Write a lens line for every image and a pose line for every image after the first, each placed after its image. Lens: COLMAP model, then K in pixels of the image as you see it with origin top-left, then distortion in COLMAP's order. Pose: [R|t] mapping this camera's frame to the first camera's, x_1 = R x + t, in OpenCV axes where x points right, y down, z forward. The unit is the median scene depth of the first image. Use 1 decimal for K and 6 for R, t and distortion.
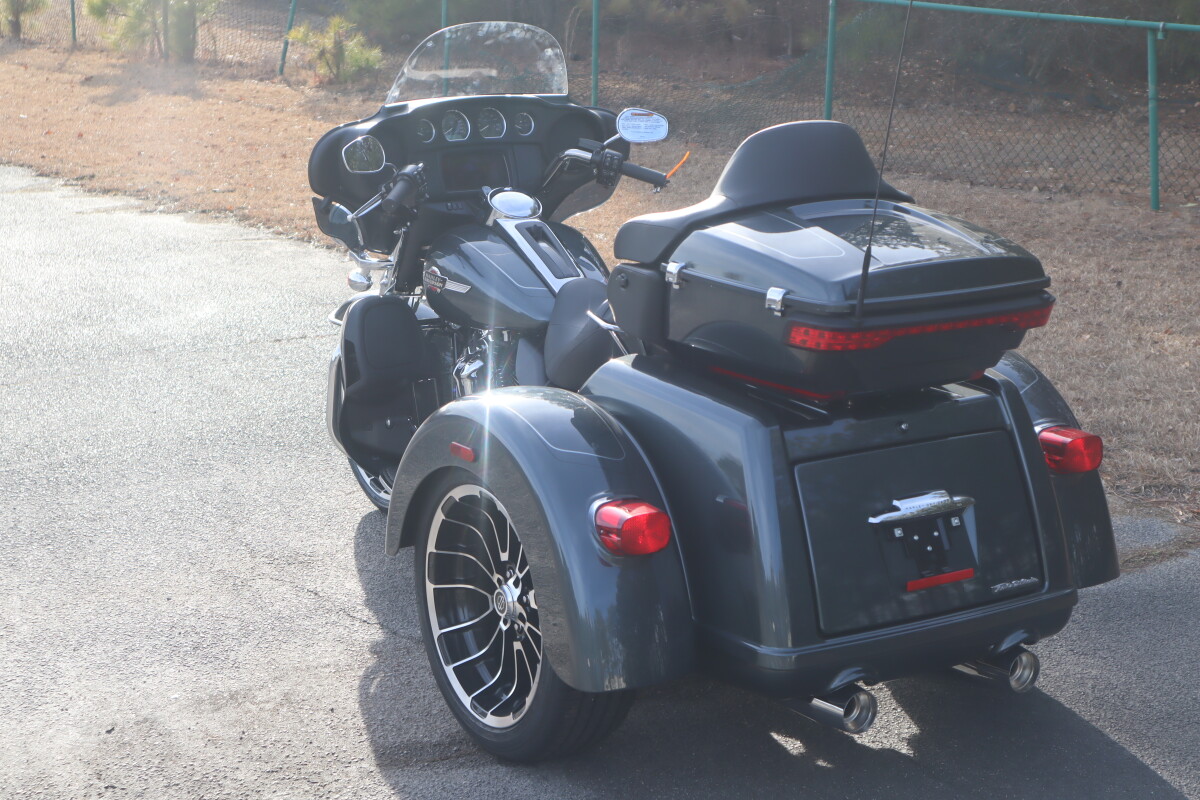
lens RADIAL K [[2028.3, 0, 593.6], [0, 2028.3, 427.7], [0, 0, 1]] dist [-0.031579, 0.000000]
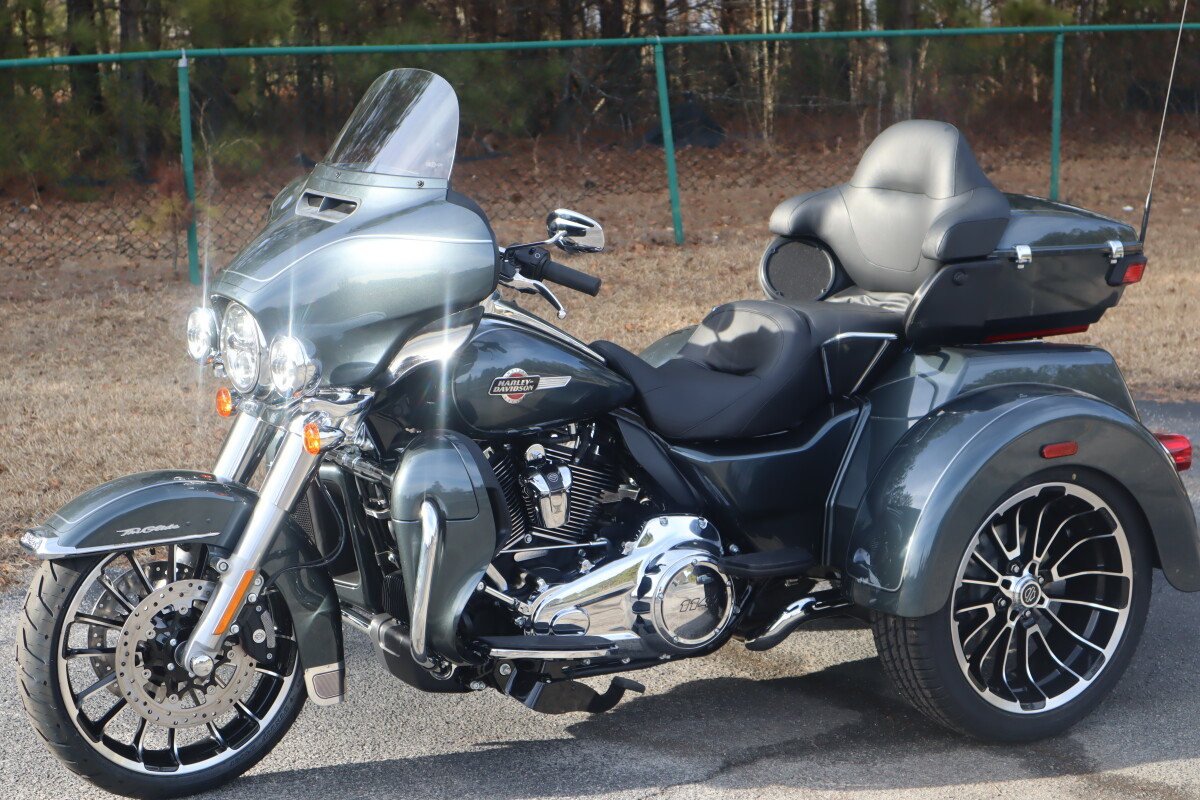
lens RADIAL K [[2352.1, 0, 599.2], [0, 2352.1, 411.3], [0, 0, 1]] dist [-0.188356, 0.000000]
pose [[0.033959, -0.187484, 0.981681, -1.039805], [0.240687, 0.954872, 0.174038, -0.227512], [-0.970009, 0.230368, 0.077551, 0.944868]]
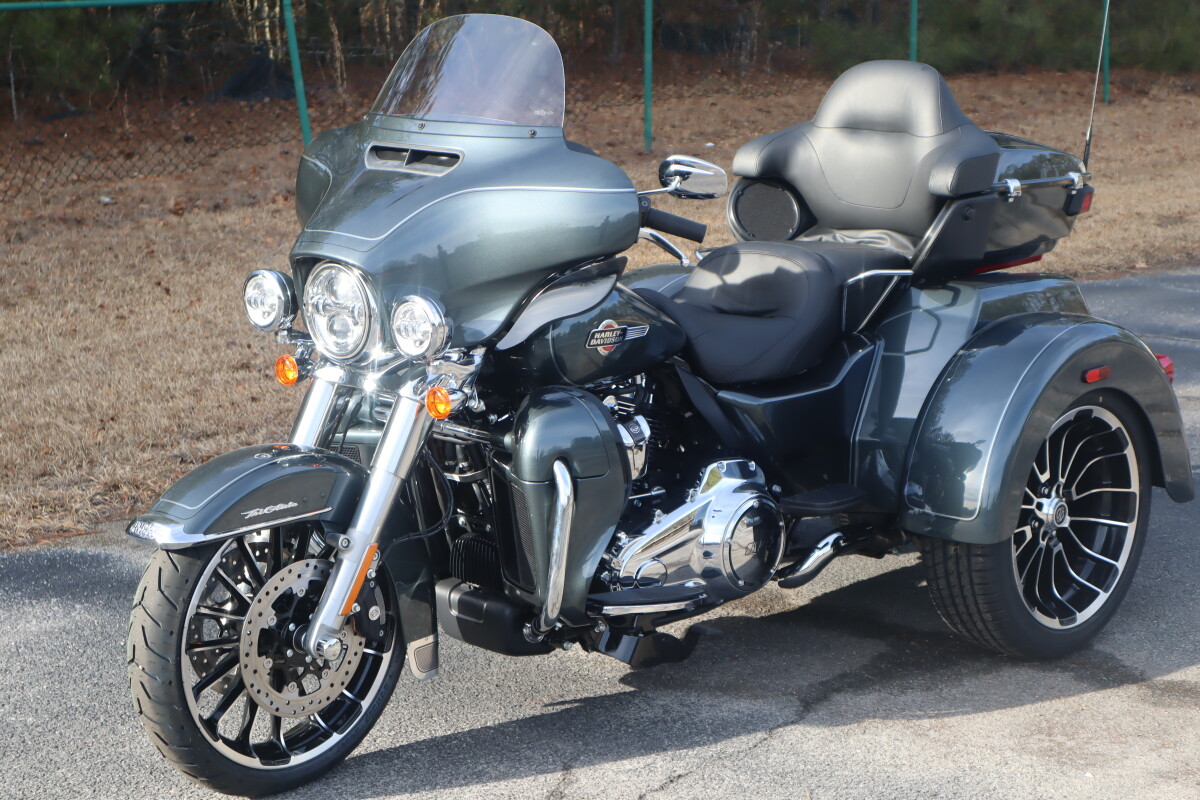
lens RADIAL K [[2238.5, 0, 597.7], [0, 2238.5, 403.5], [0, 0, 1]] dist [-0.135118, 0.000000]
pose [[-0.224007, -0.206153, 0.952534, -0.953554], [0.235452, 0.936973, 0.258157, -0.287119], [-0.945718, 0.282105, -0.161349, 1.209980]]
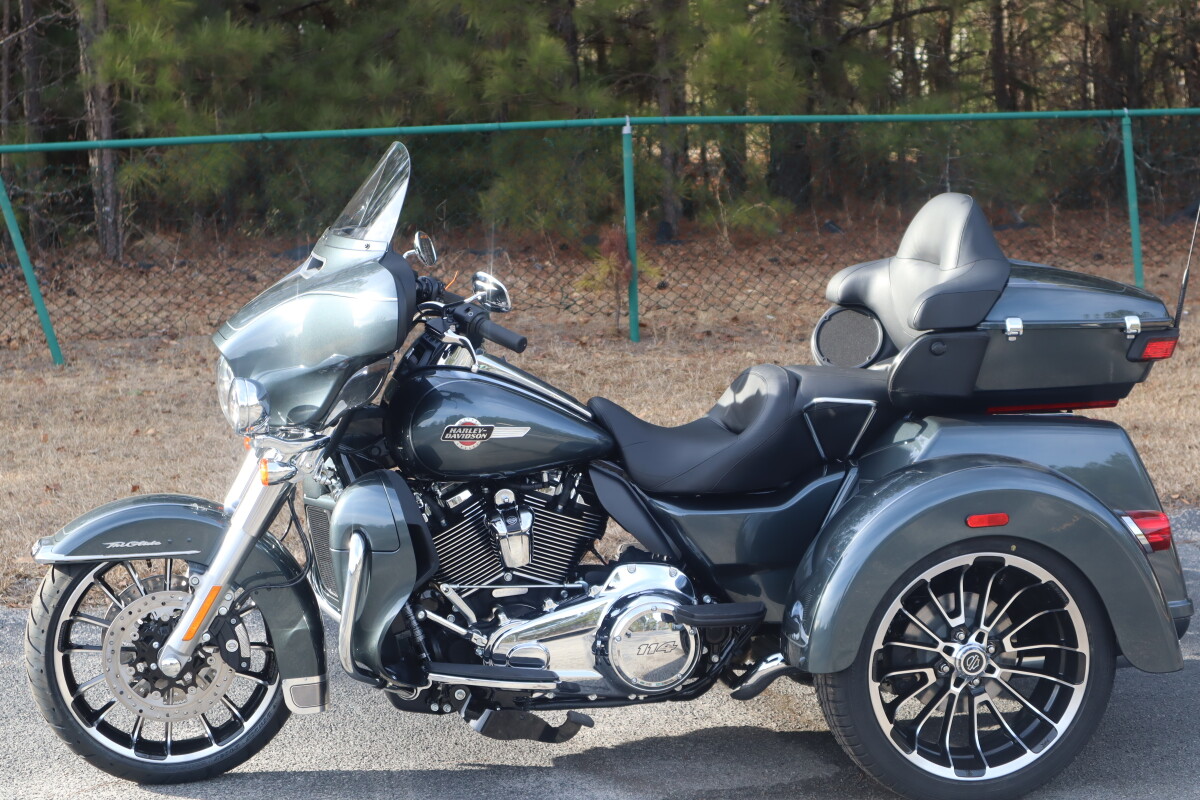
lens RADIAL K [[2352.1, 0, 601.3], [0, 2352.1, 405.1], [0, 0, 1]] dist [-0.188356, 0.000000]
pose [[0.347150, -0.150027, 0.925732, -1.041094], [0.236847, 0.969147, 0.068245, -0.146913], [-0.907409, 0.195565, 0.371973, 0.600301]]
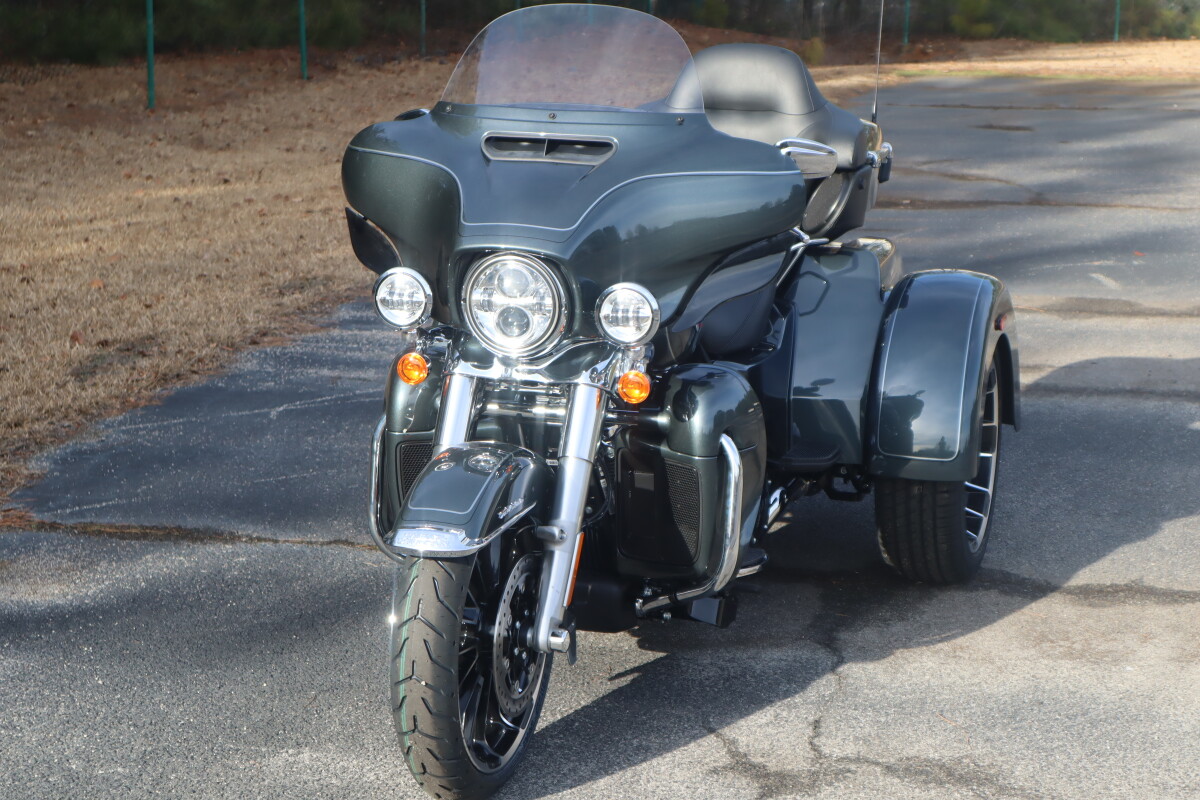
lens RADIAL K [[2238.5, 0, 604.2], [0, 2238.5, 403.0], [0, 0, 1]] dist [-0.135118, 0.000000]
pose [[-0.636593, -0.178578, 0.750239, -0.773603], [0.168429, 0.917143, 0.361221, -0.390885], [-0.752583, 0.356313, -0.553769, 1.619429]]
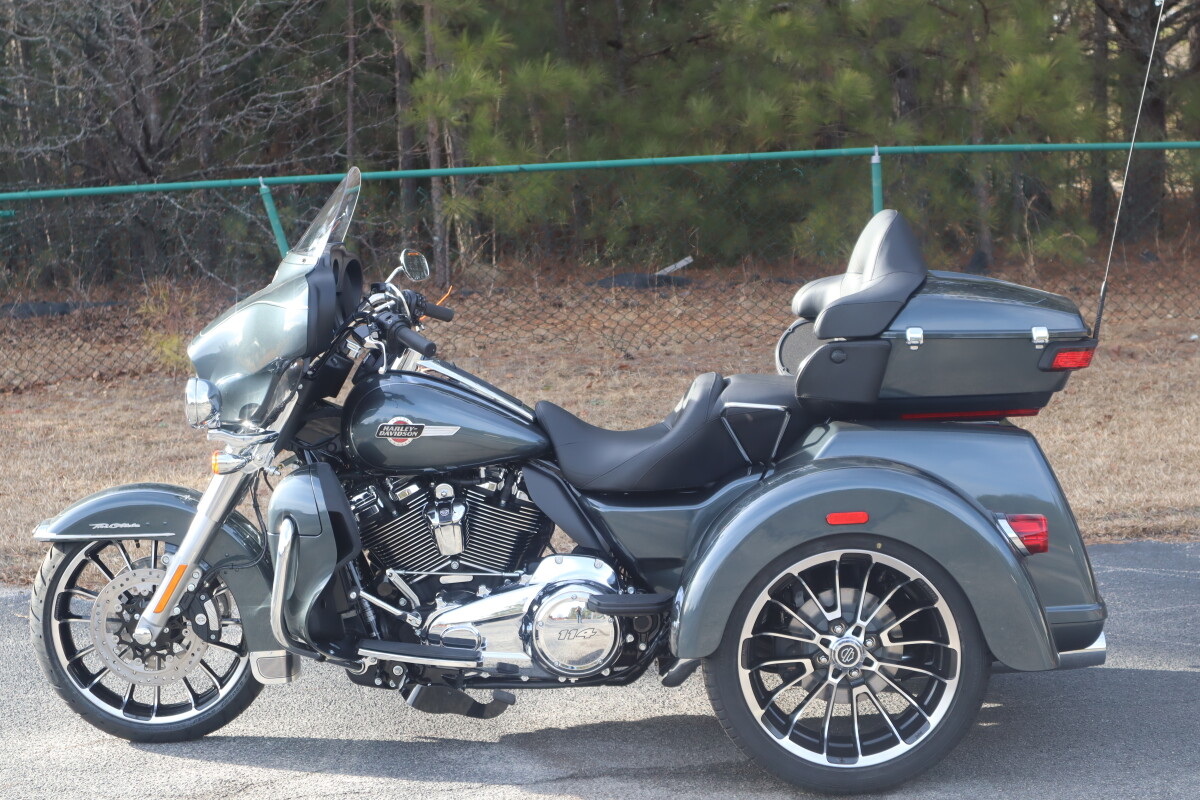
lens RADIAL K [[2352.1, 0, 598.5], [0, 2352.1, 399.7], [0, 0, 1]] dist [-0.188356, 0.000000]
pose [[0.537530, -0.129264, 0.833278, -0.996426], [0.233052, 0.972464, 0.000518, -0.069301], [-0.810400, 0.193919, 0.552854, 0.326308]]
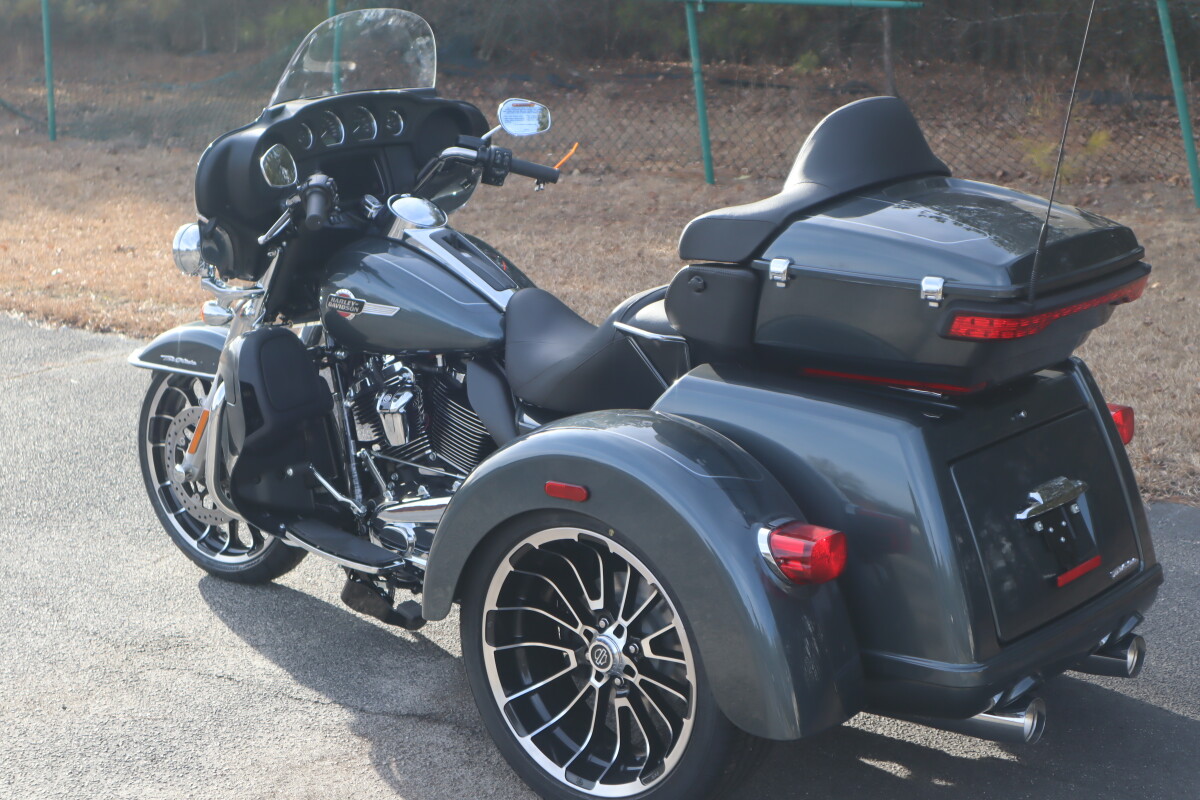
lens RADIAL K [[2145.8, 0, 592.6], [0, 2145.8, 403.5], [0, 0, 1]] dist [-0.110296, 0.000000]
pose [[0.945568, -0.092993, 0.311854, -0.283669], [0.097996, 0.995187, -0.000372, -0.020367], [-0.310318, 0.030912, 0.950130, 0.094192]]
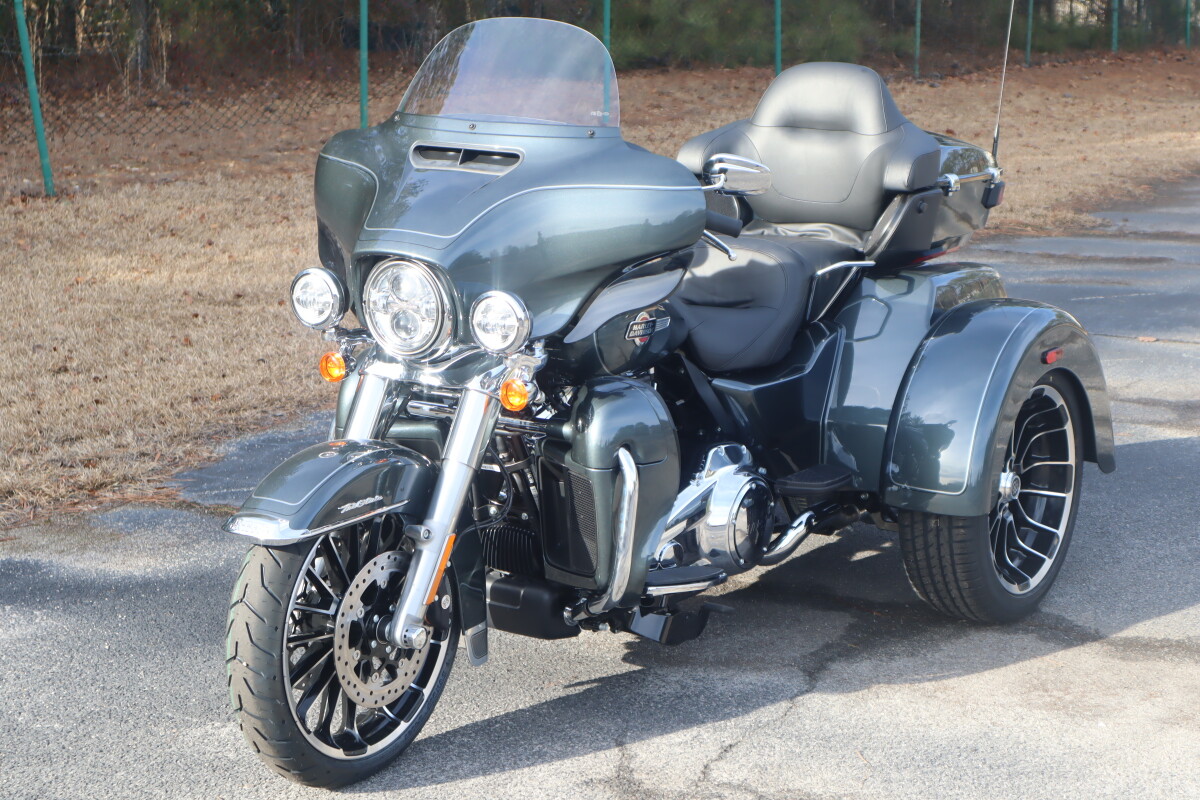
lens RADIAL K [[2238.5, 0, 600.9], [0, 2238.5, 401.7], [0, 0, 1]] dist [-0.135118, 0.000000]
pose [[-0.400278, -0.199383, 0.894441, -0.928927], [0.206604, 0.931280, 0.300054, -0.335720], [-0.892800, 0.304900, -0.331578, 1.390832]]
